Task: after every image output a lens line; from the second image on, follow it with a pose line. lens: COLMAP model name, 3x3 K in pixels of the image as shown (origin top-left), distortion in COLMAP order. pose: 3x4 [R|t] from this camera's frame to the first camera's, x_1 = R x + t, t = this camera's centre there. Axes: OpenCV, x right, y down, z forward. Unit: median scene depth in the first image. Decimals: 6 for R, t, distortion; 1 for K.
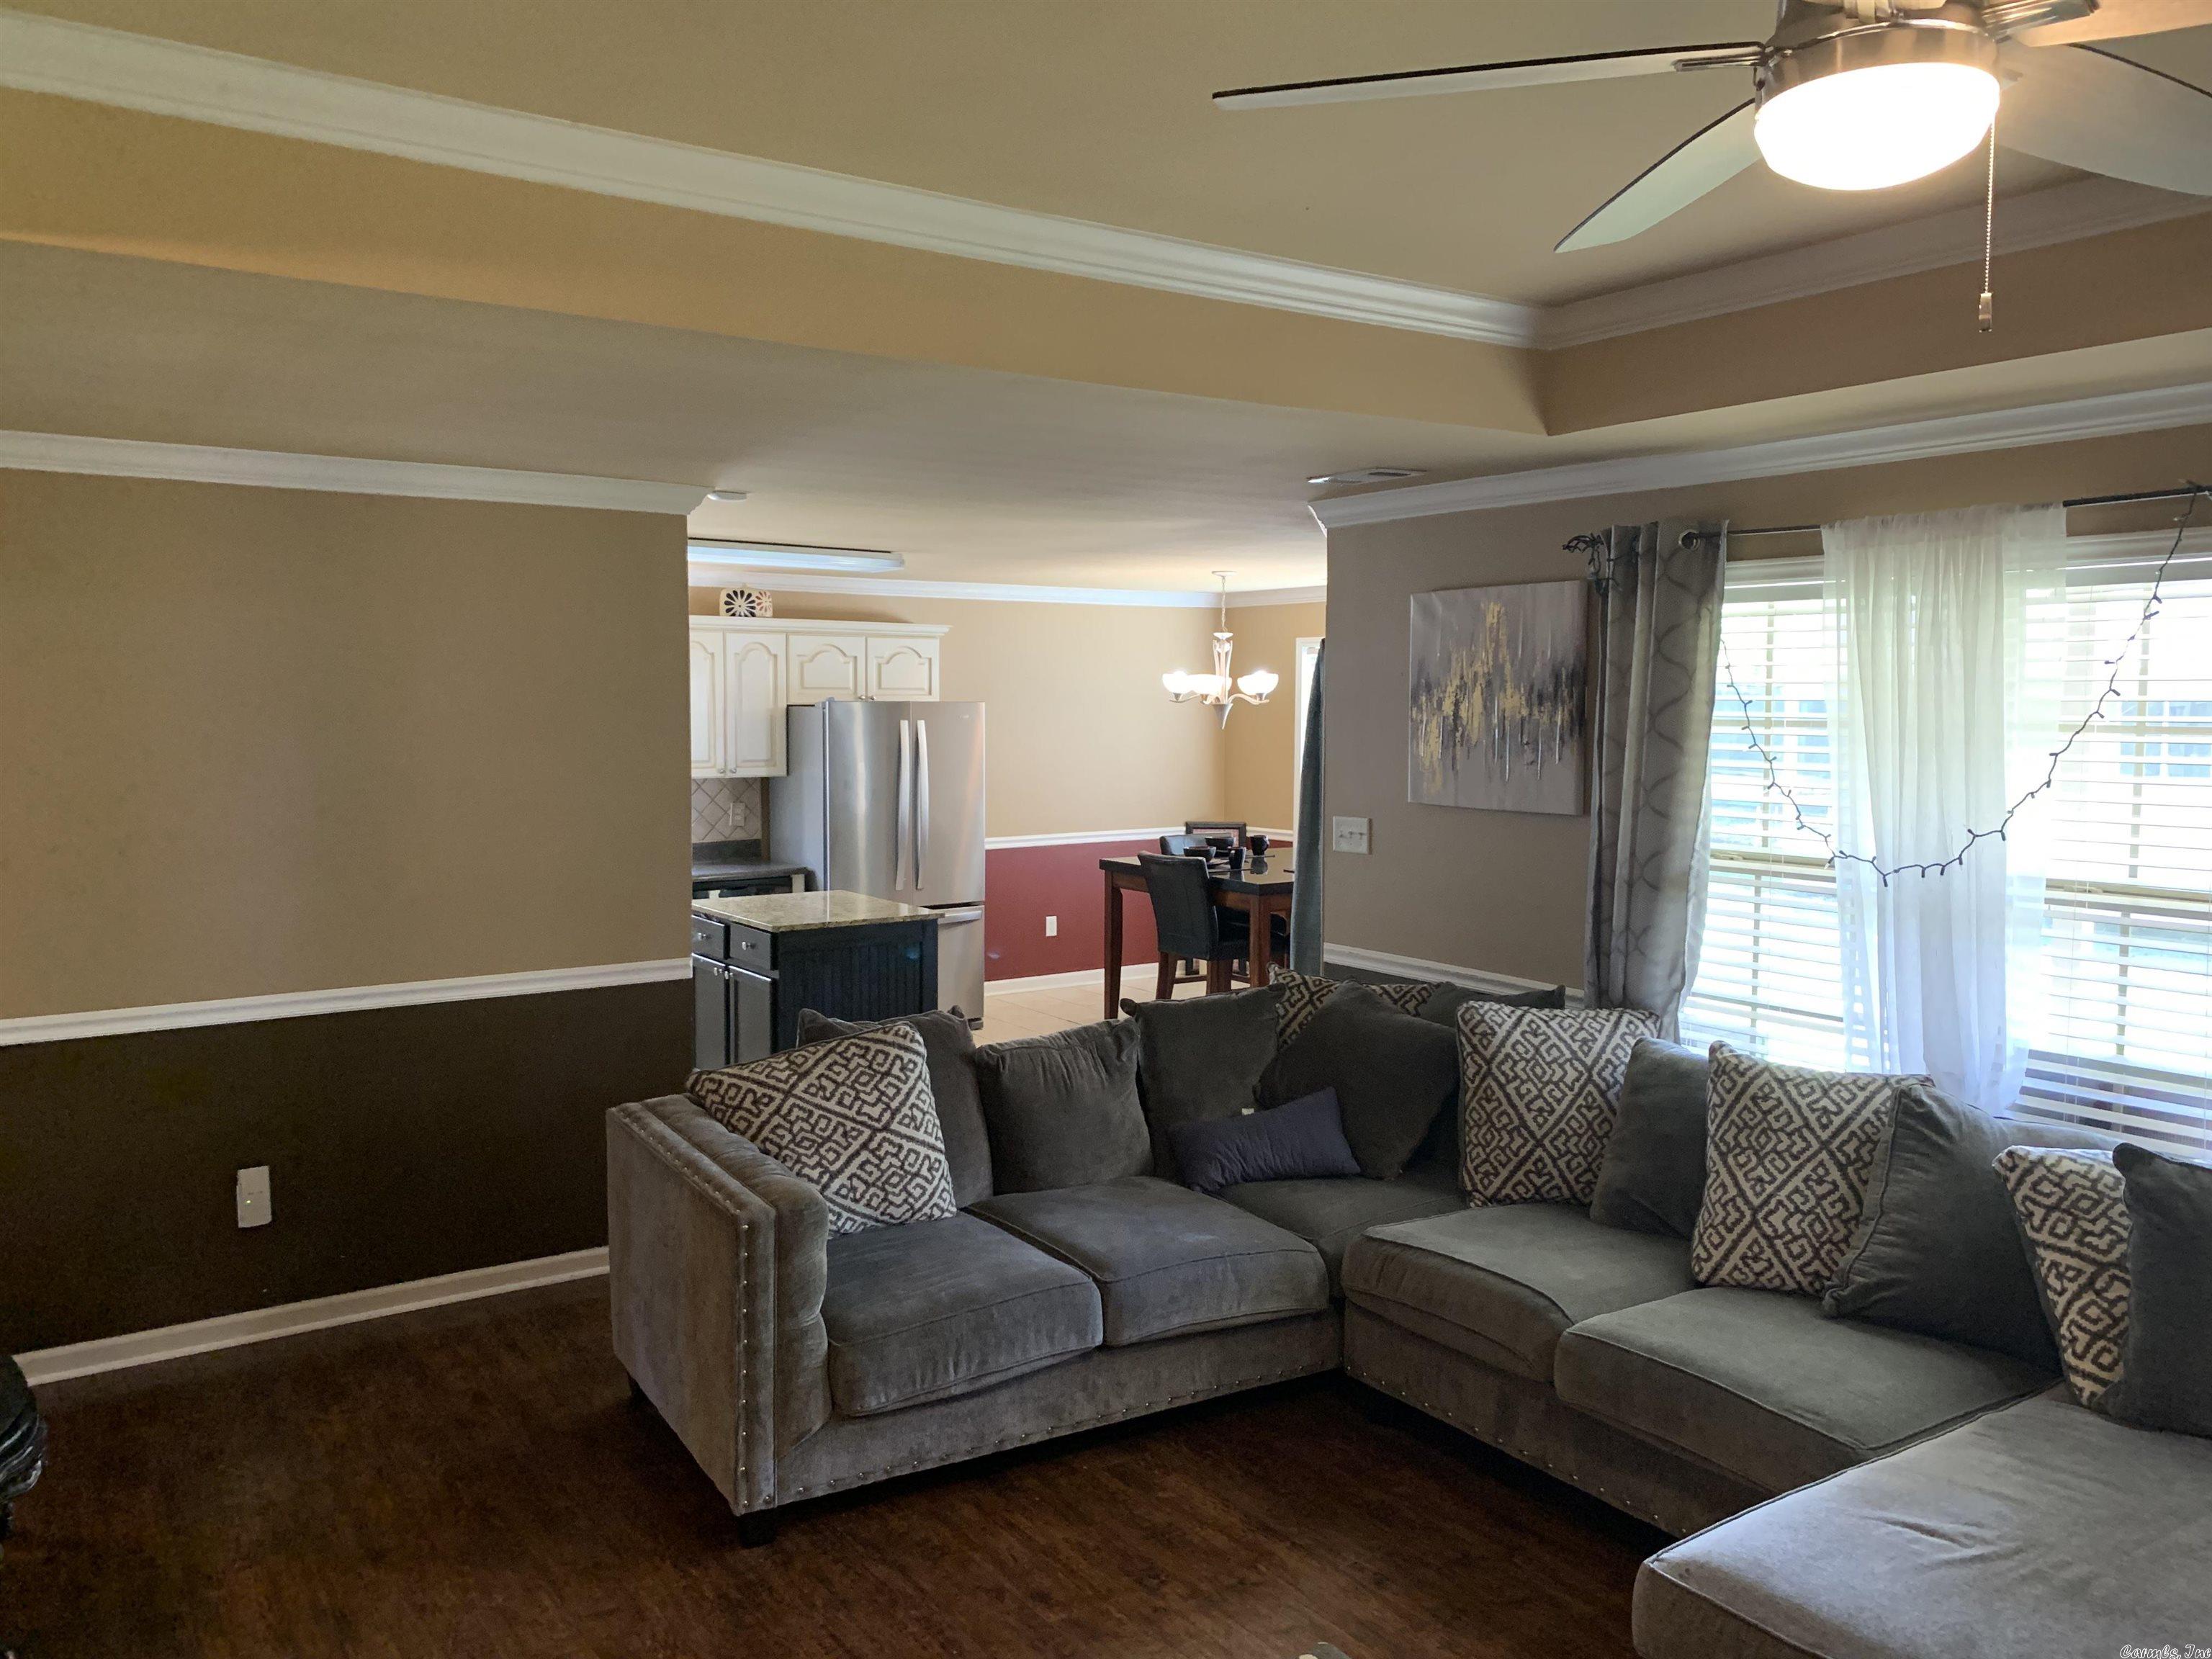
lens RADIAL K [[1654.2, 0, 1091.1], [0, 1654.2, 814.2], [0, 0, 1]] dist [0.168518, -0.454372]
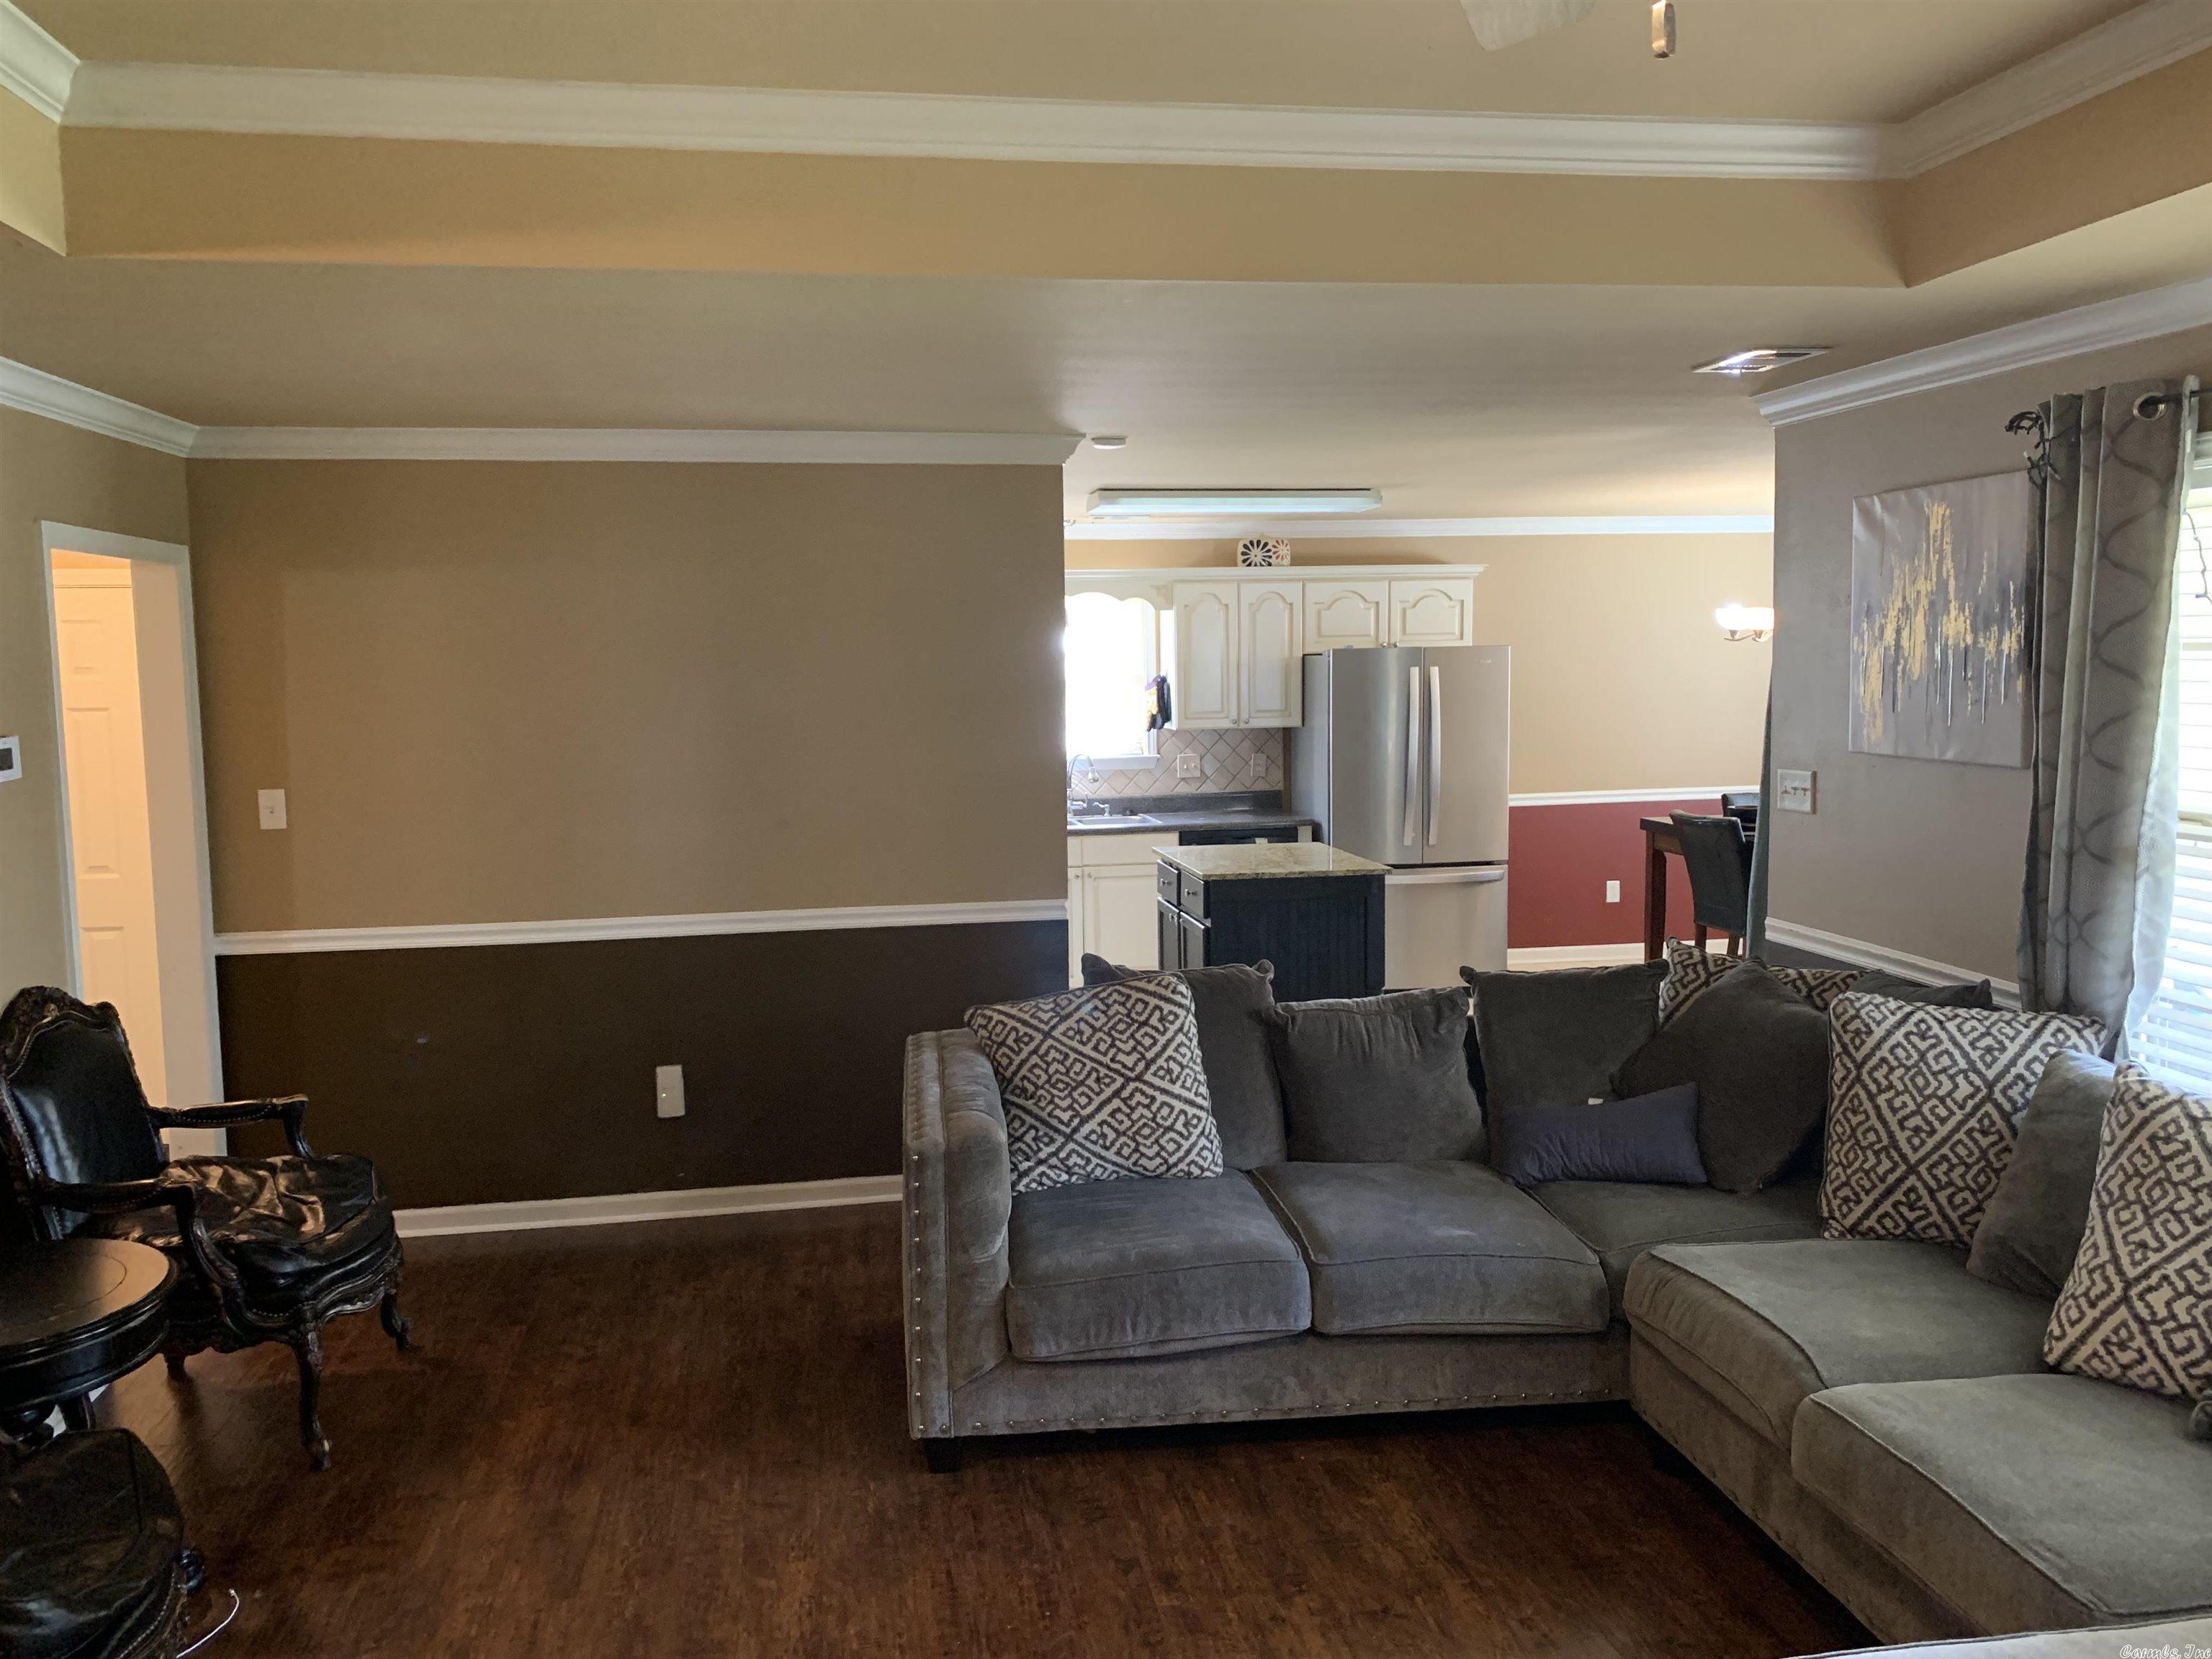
lens RADIAL K [[1650.0, 0, 1106.0], [0, 1650.0, 829.5], [0, 0, 1]] dist [0.061391, -0.089777]
pose [[0.914530, 0.028204, -0.403533, 0.240687], [-0.014271, 0.999195, 0.037495, 0.007403], [0.404266, -0.028531, 0.914196, 0.113636]]
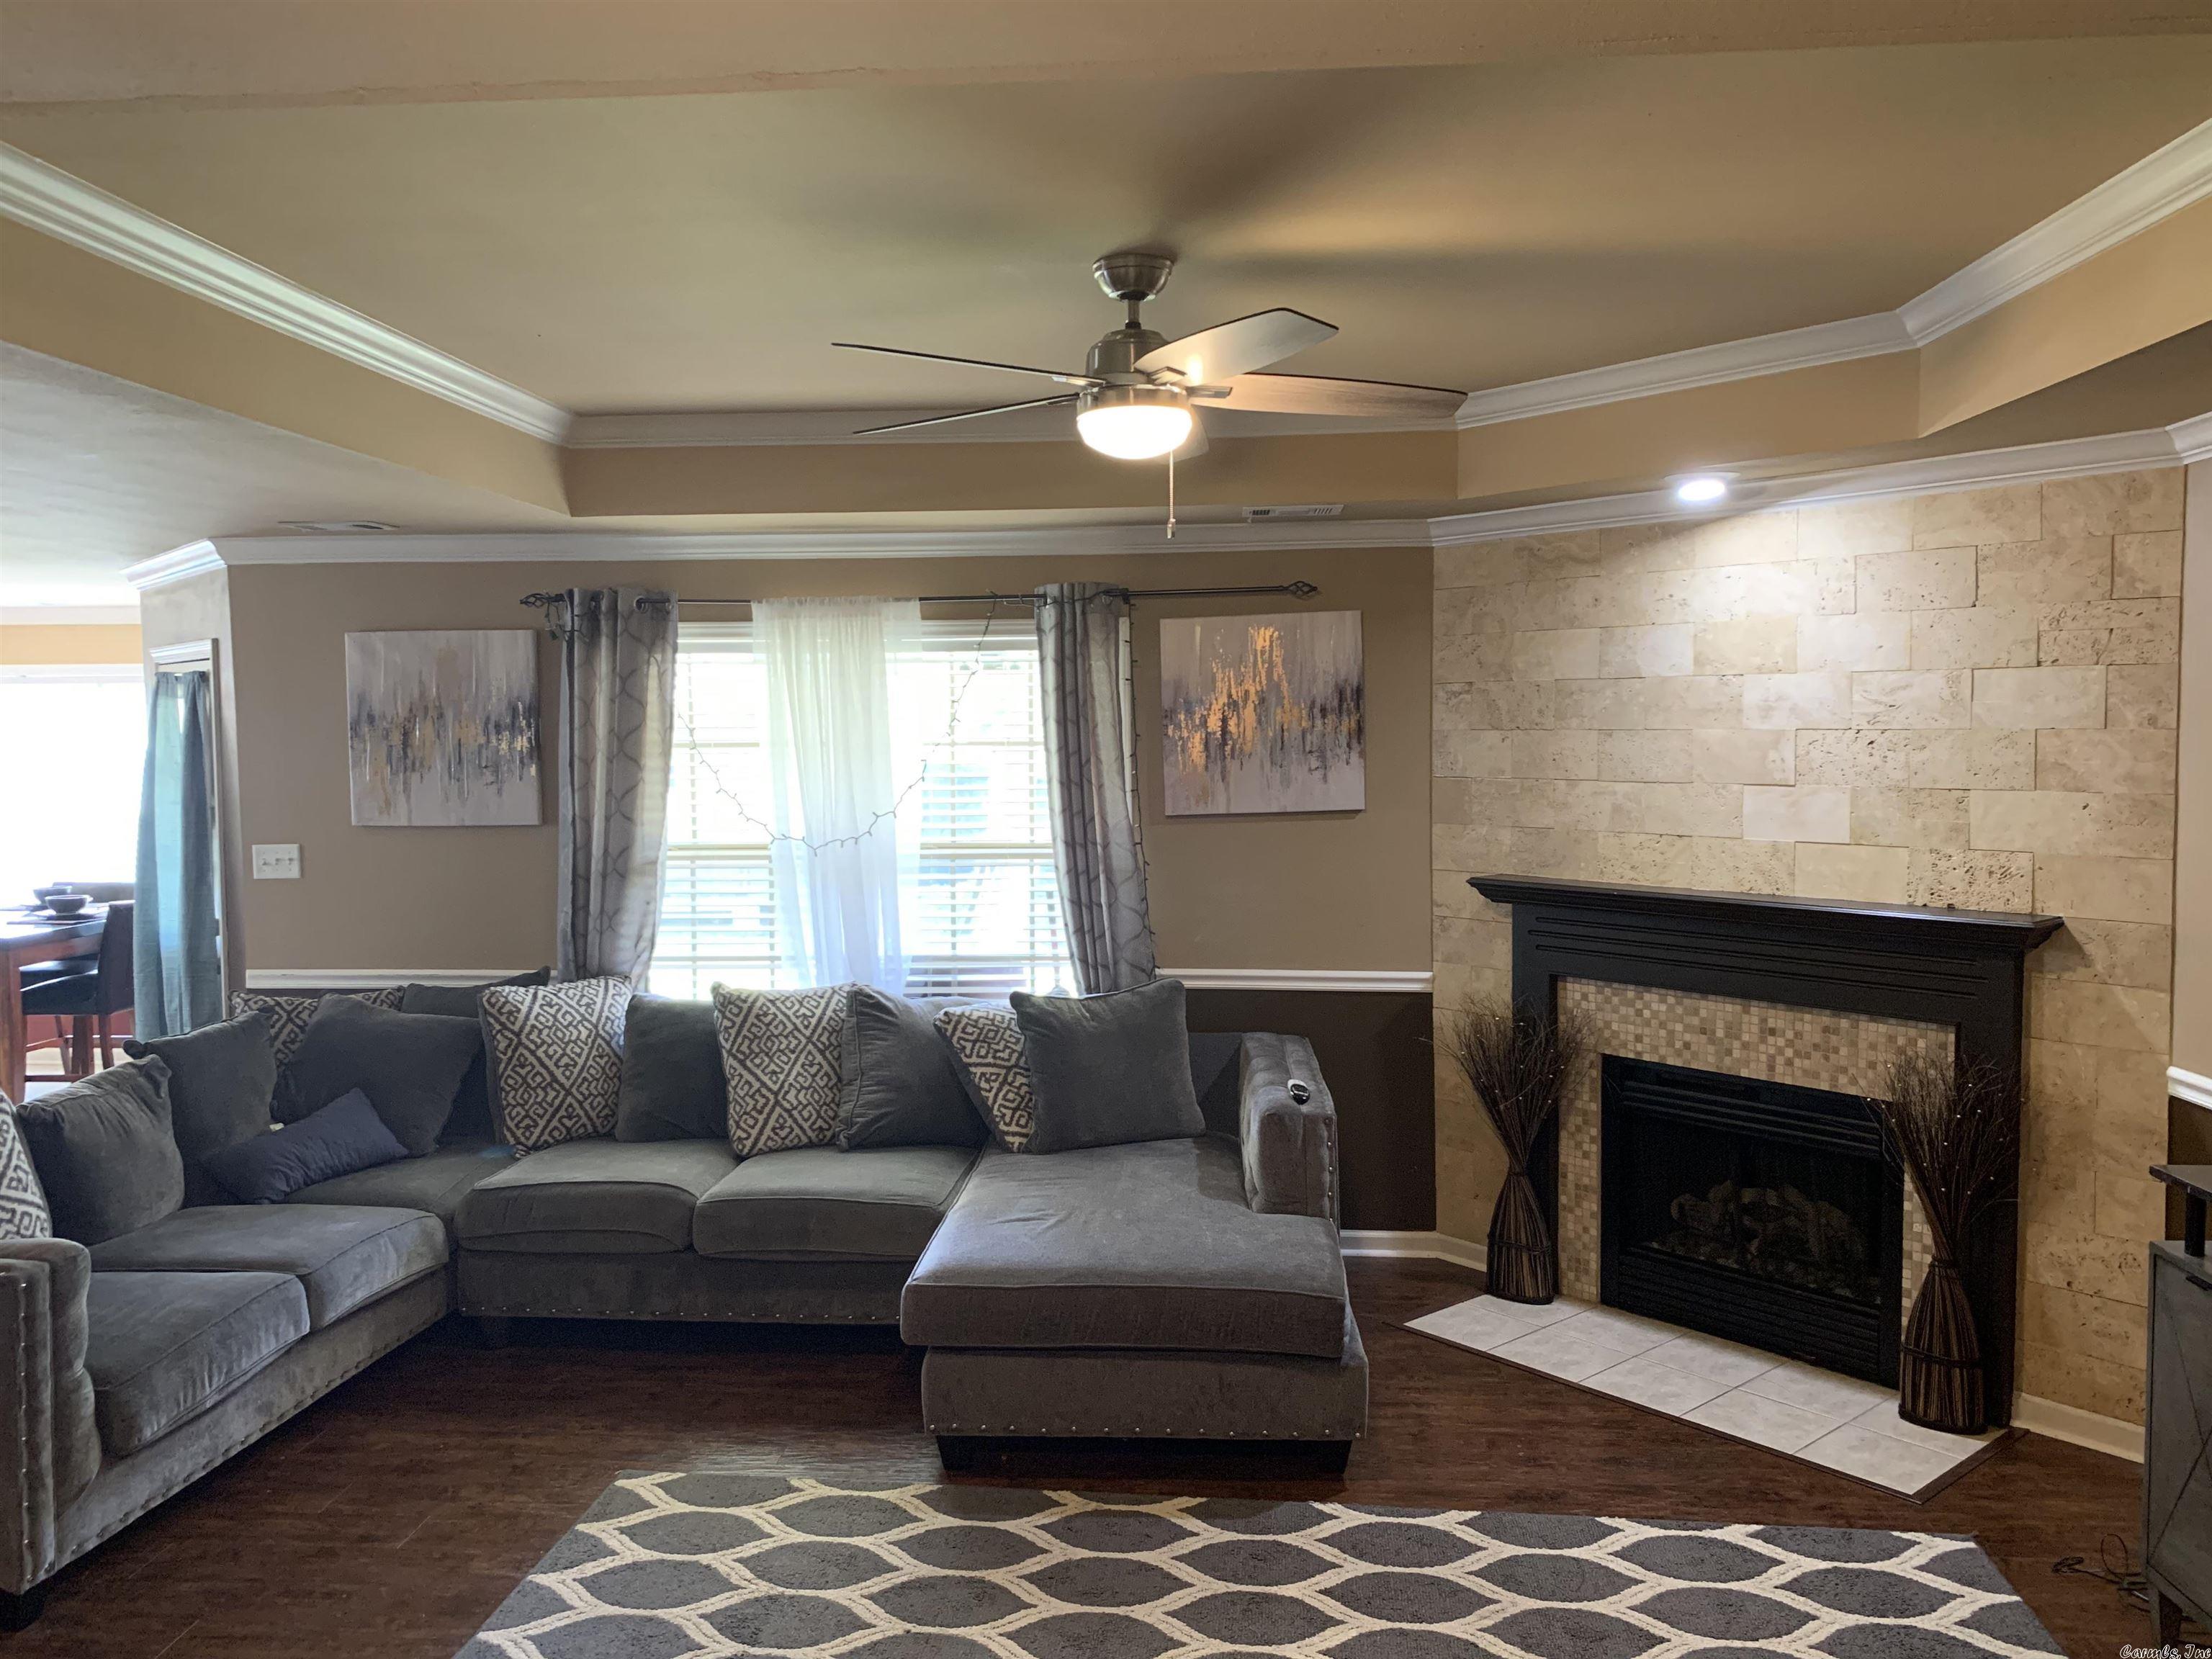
lens RADIAL K [[1666.8, 0, 1095.9], [0, 1666.8, 804.8], [0, 0, 1]] dist [-0.000506, -0.011925]
pose [[0.620143, -0.046005, 0.783139, -0.451729], [0.066274, 0.997783, 0.006134, 0.006138], [-0.781685, 0.048098, 0.621817, -0.065192]]
